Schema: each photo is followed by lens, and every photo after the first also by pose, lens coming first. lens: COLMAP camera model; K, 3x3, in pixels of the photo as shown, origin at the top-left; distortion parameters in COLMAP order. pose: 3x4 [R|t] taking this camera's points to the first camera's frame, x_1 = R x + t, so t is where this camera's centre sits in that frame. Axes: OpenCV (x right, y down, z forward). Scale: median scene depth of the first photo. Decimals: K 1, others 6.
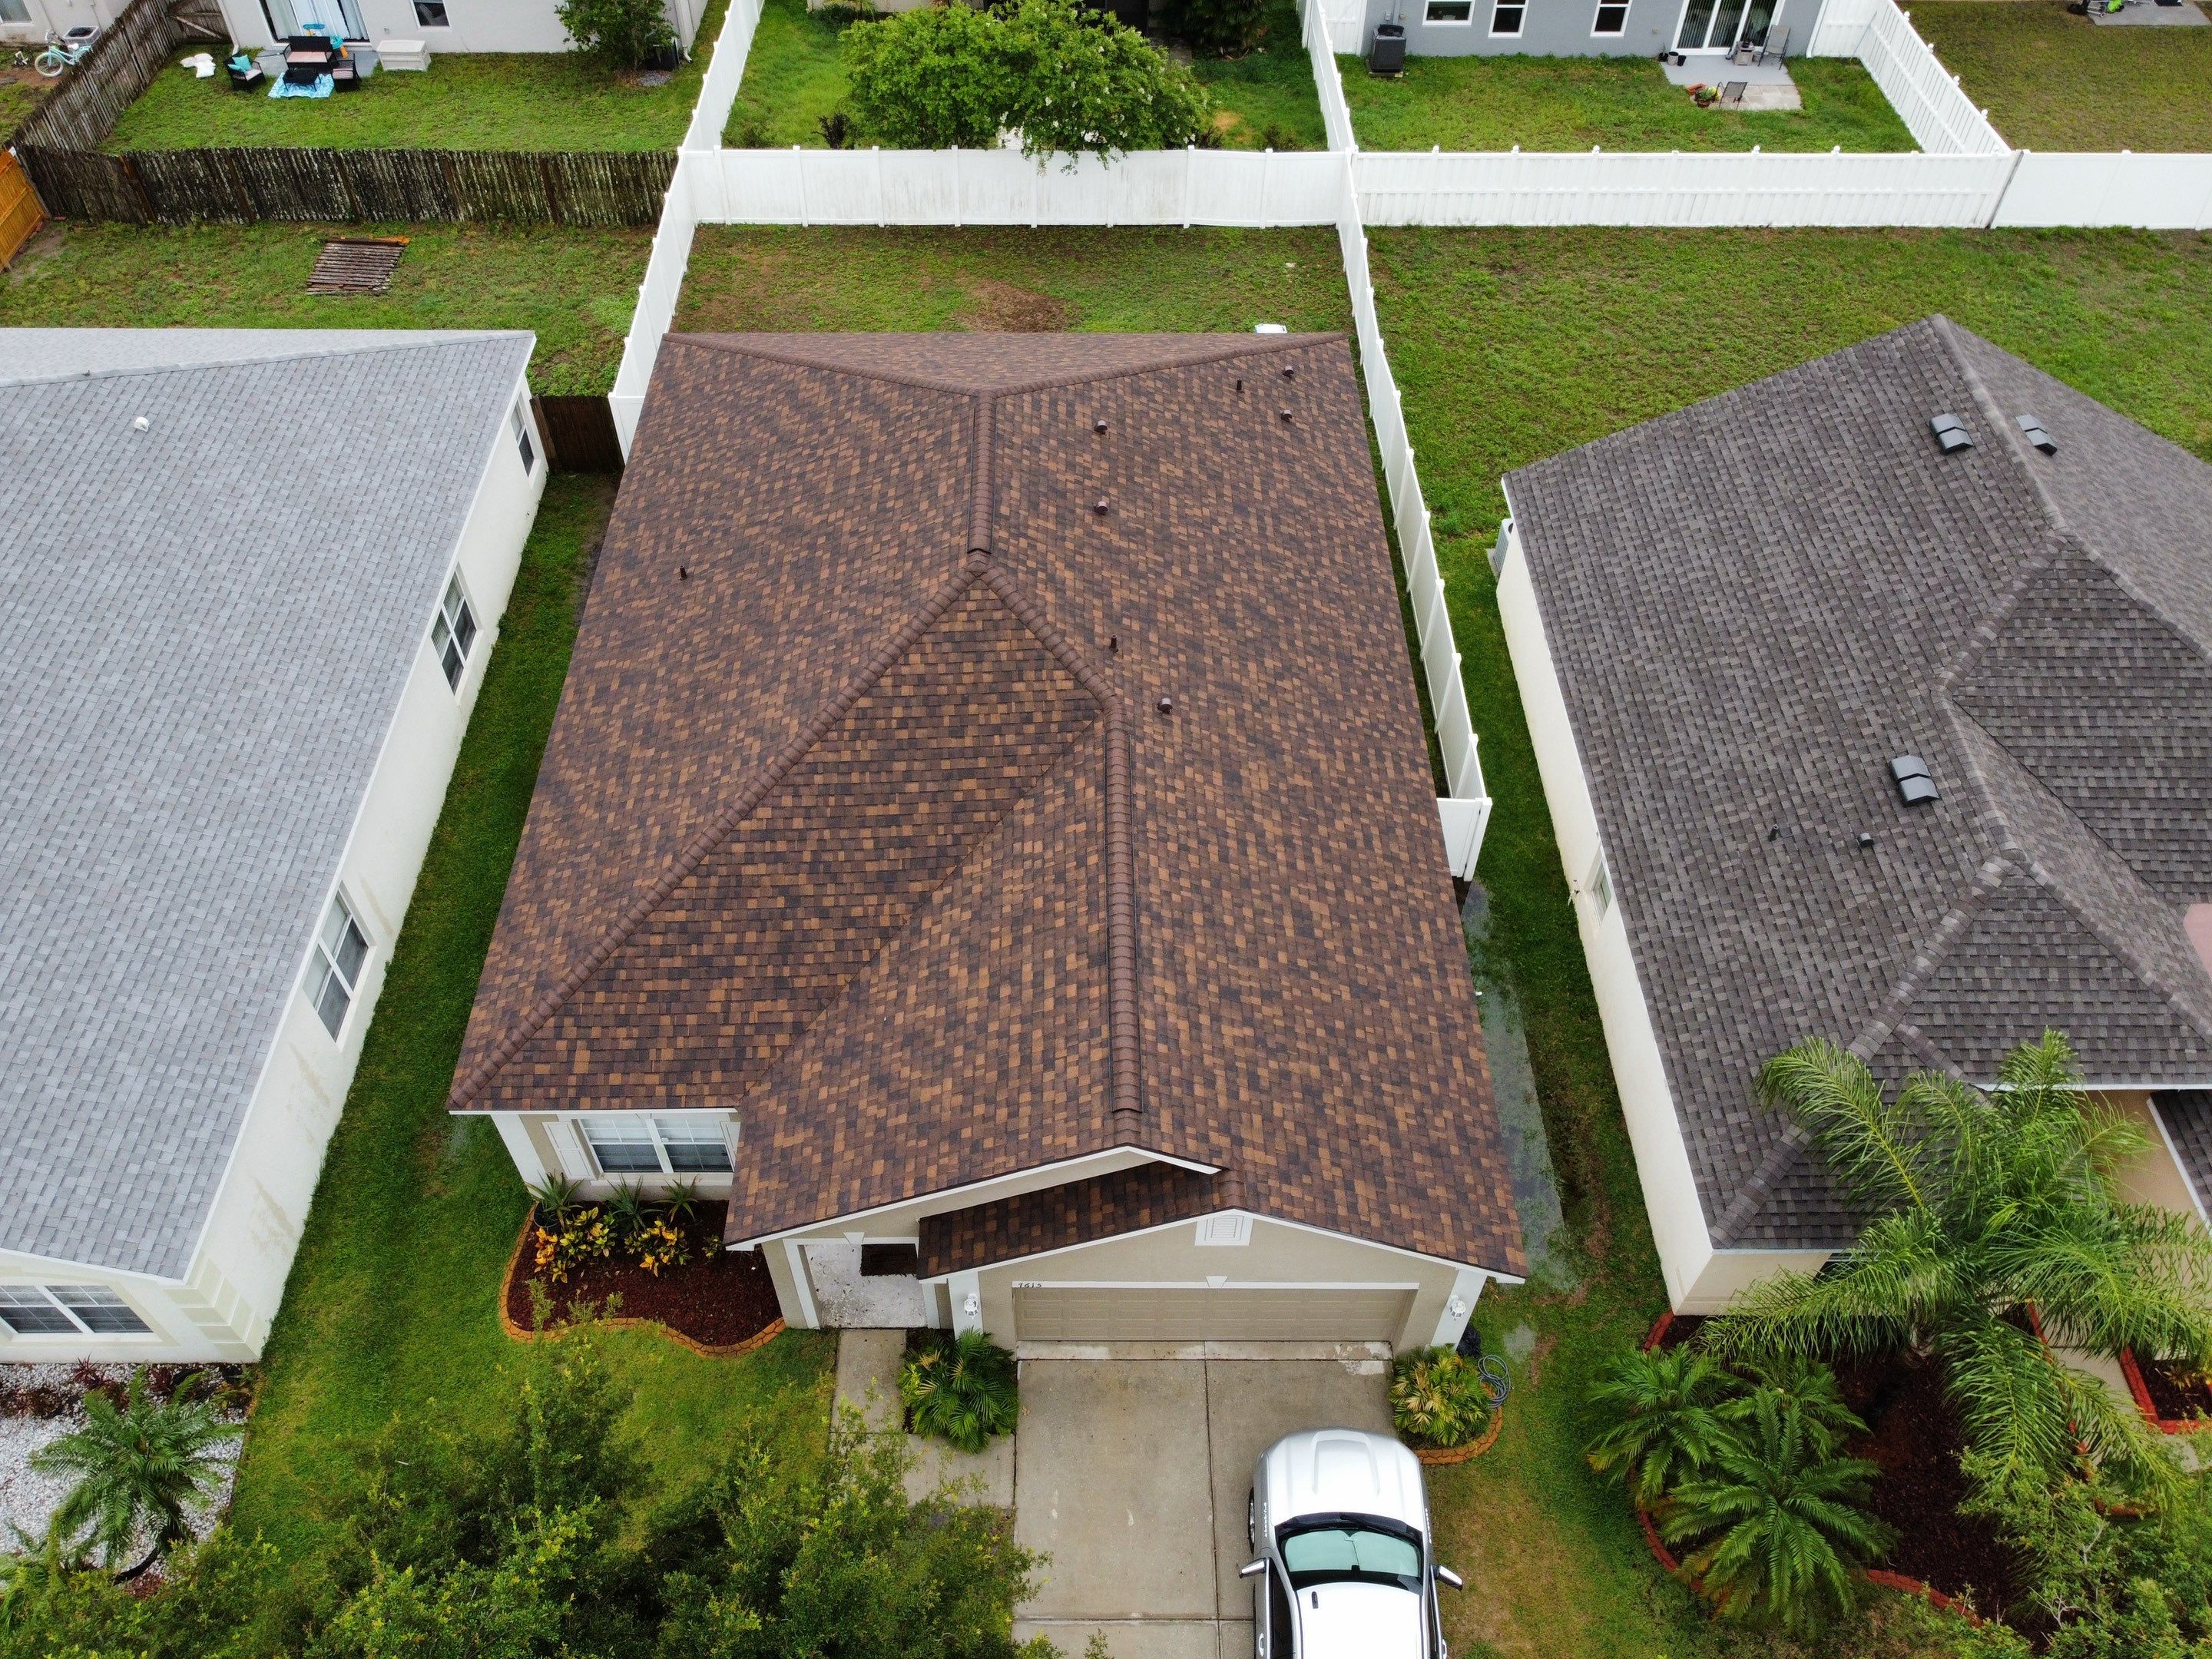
lens RADIAL K [[1670.9, 0, 1075.1], [0, 1670.9, 808.0], [0, 0, 1]] dist [0.004084, -0.023590]
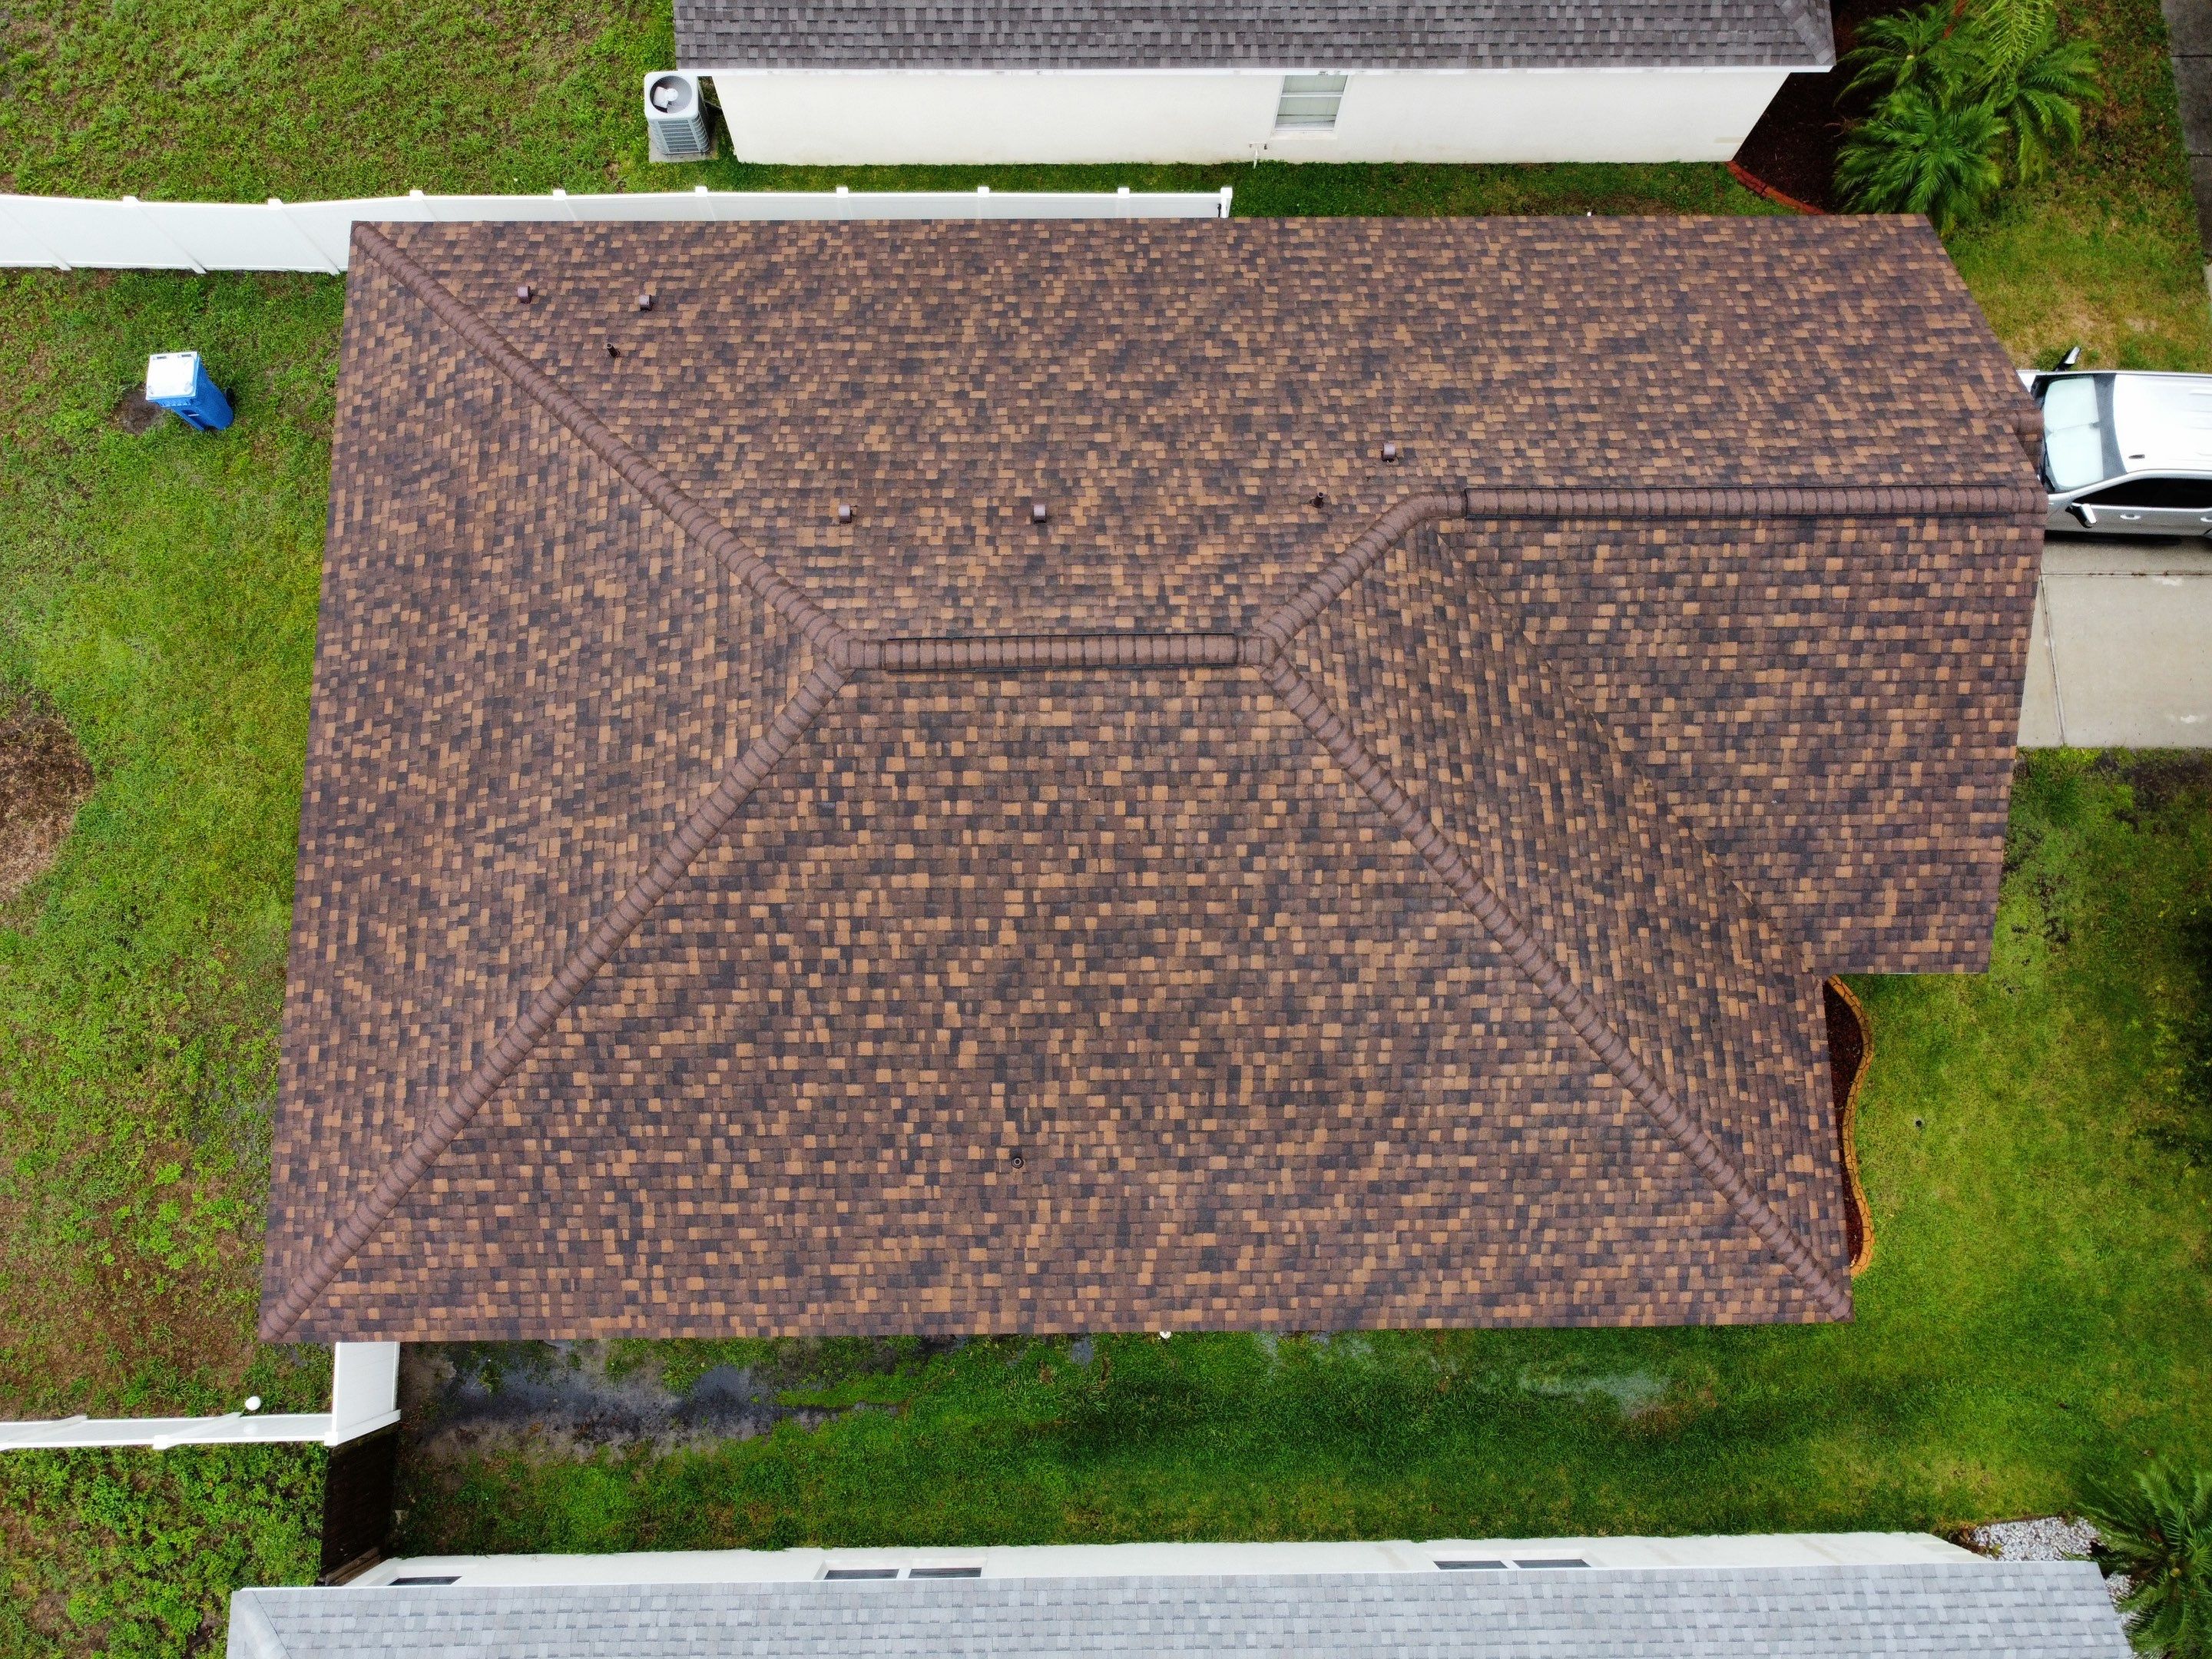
lens RADIAL K [[1670.9, 0, 1075.1], [0, 1670.9, 808.0], [0, 0, 1]] dist [0.004084, -0.023590]
pose [[-0.009138, -0.978530, 0.205900, -0.275111], [0.747614, 0.130058, 0.651275, -0.673886], [-0.664071, 0.159885, 0.730374, 0.562071]]
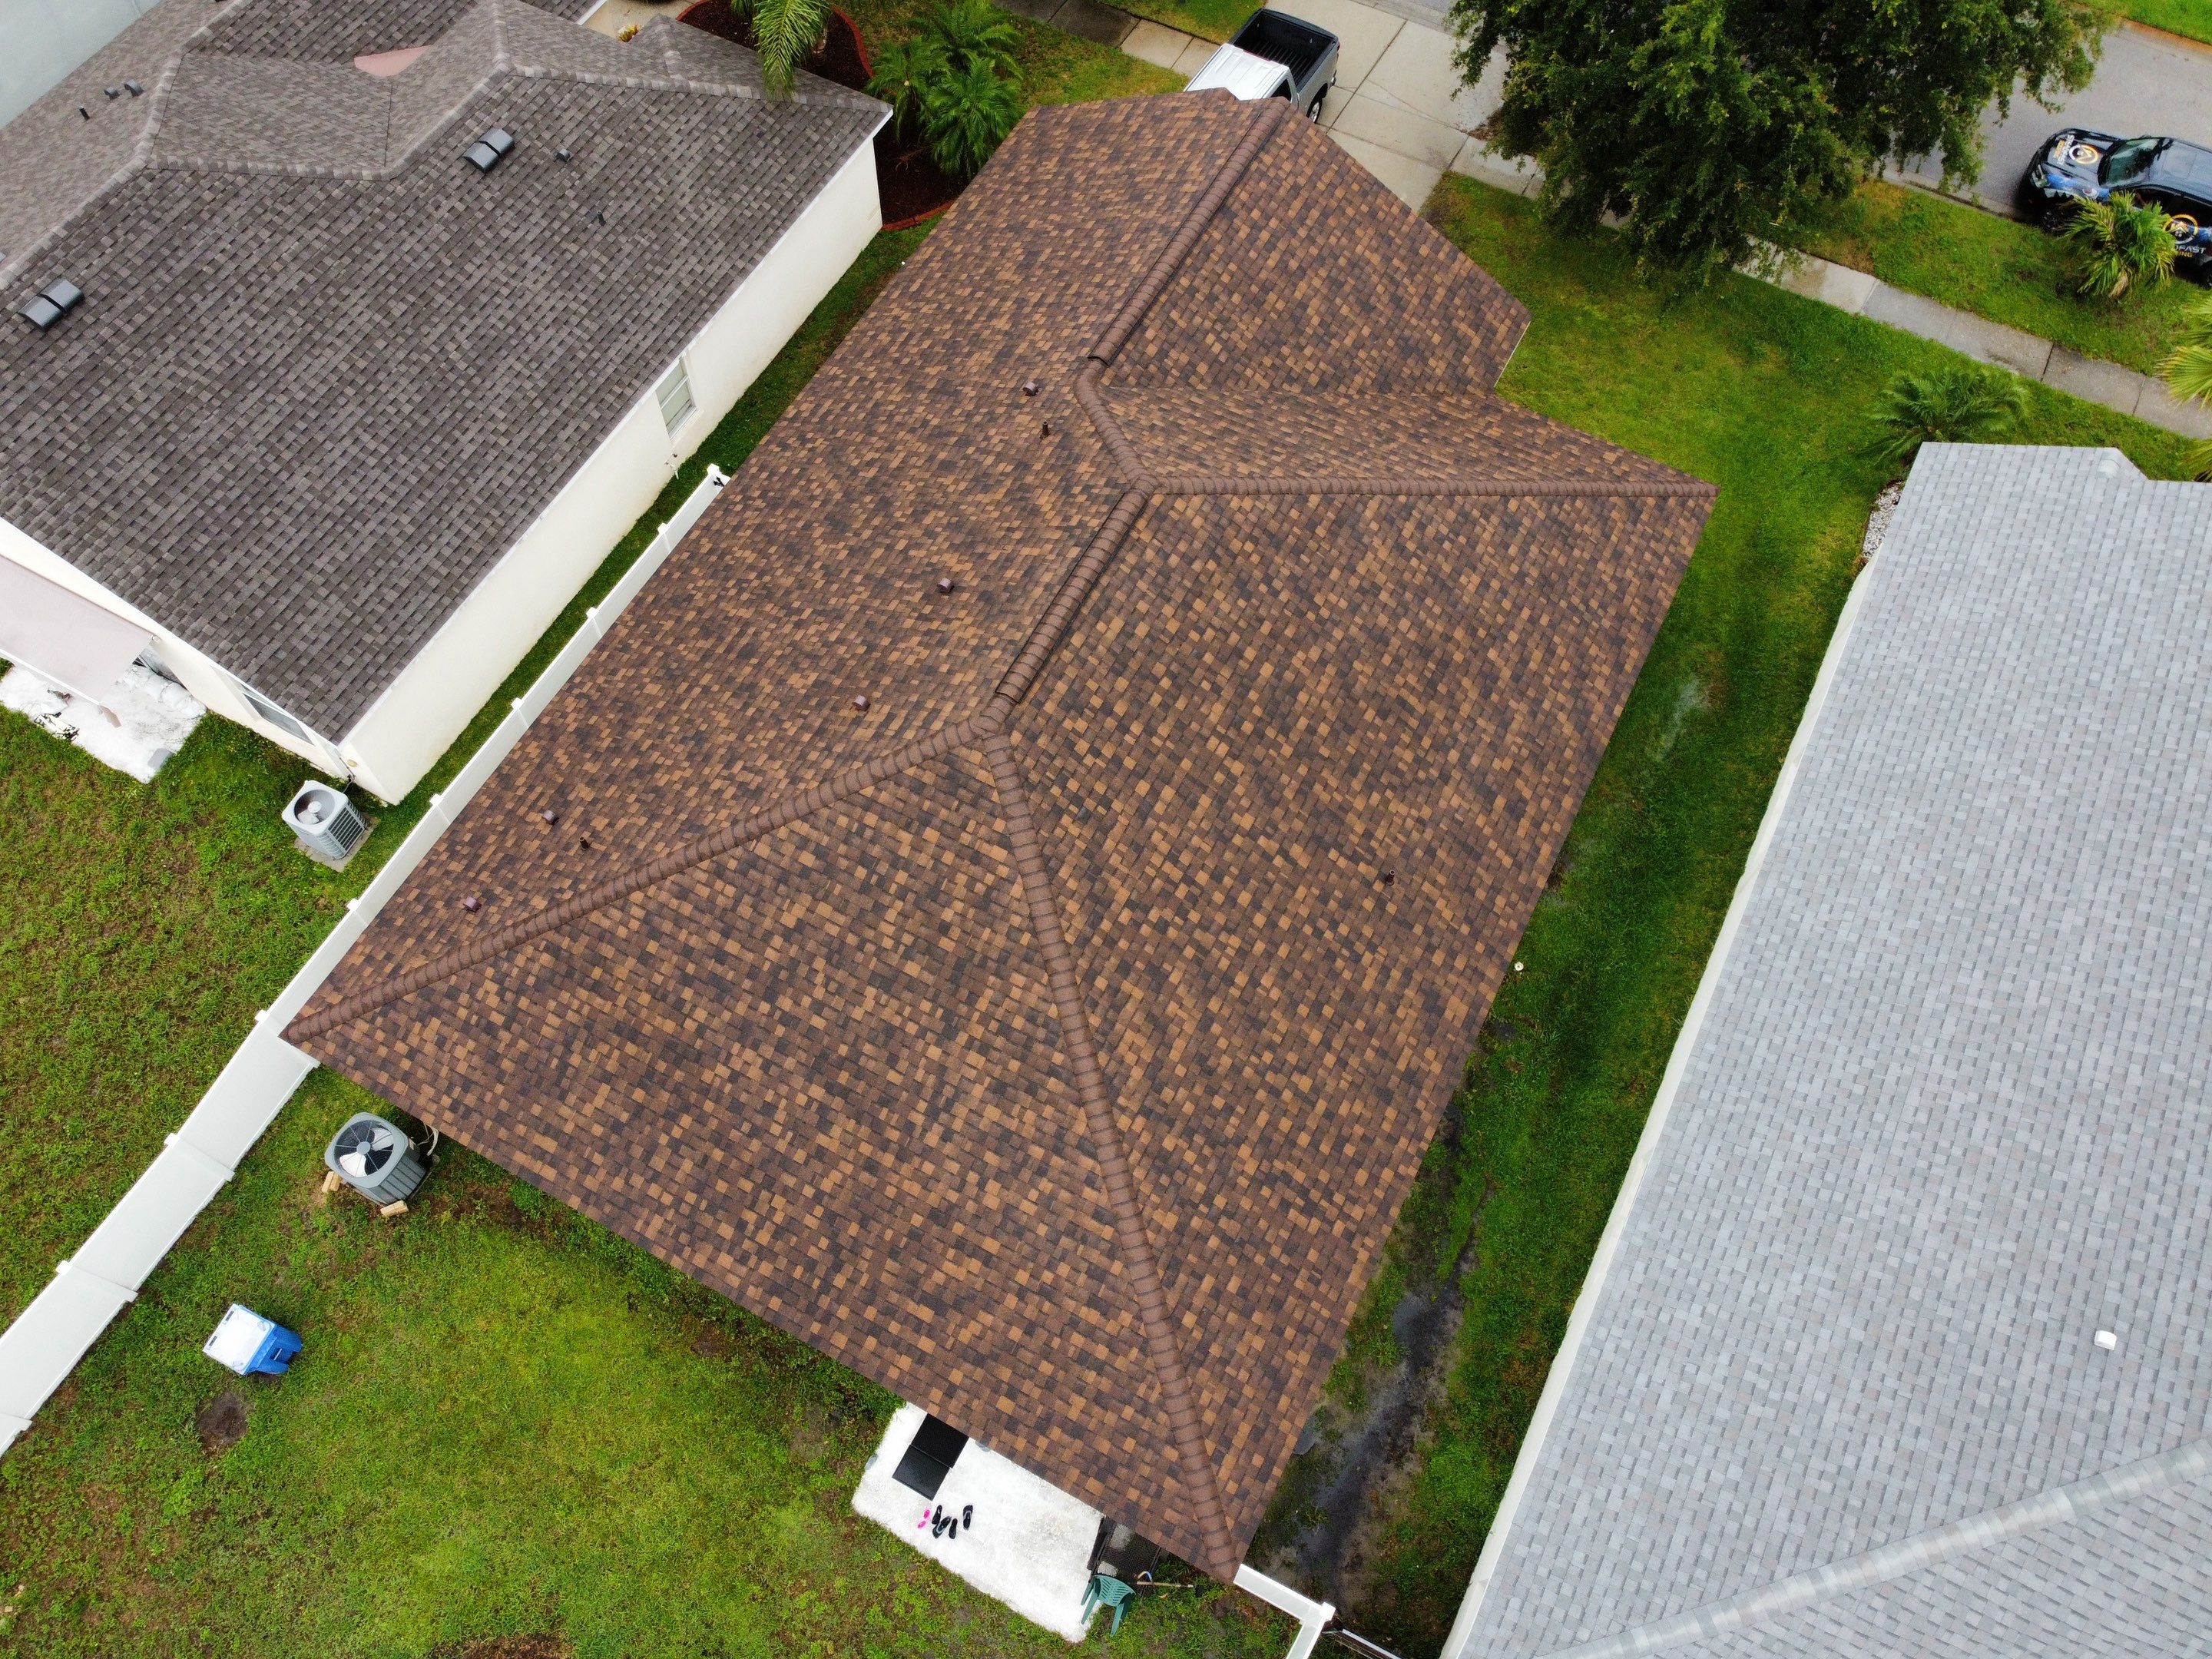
lens RADIAL K [[1670.9, 0, 1075.1], [0, 1670.9, 808.0], [0, 0, 1]] dist [0.004084, -0.023590]
pose [[-0.880329, -0.422690, 0.215302, -0.305751], [0.349354, -0.270674, 0.897044, -1.062883], [-0.320895, 0.864910, 0.385951, 0.833902]]
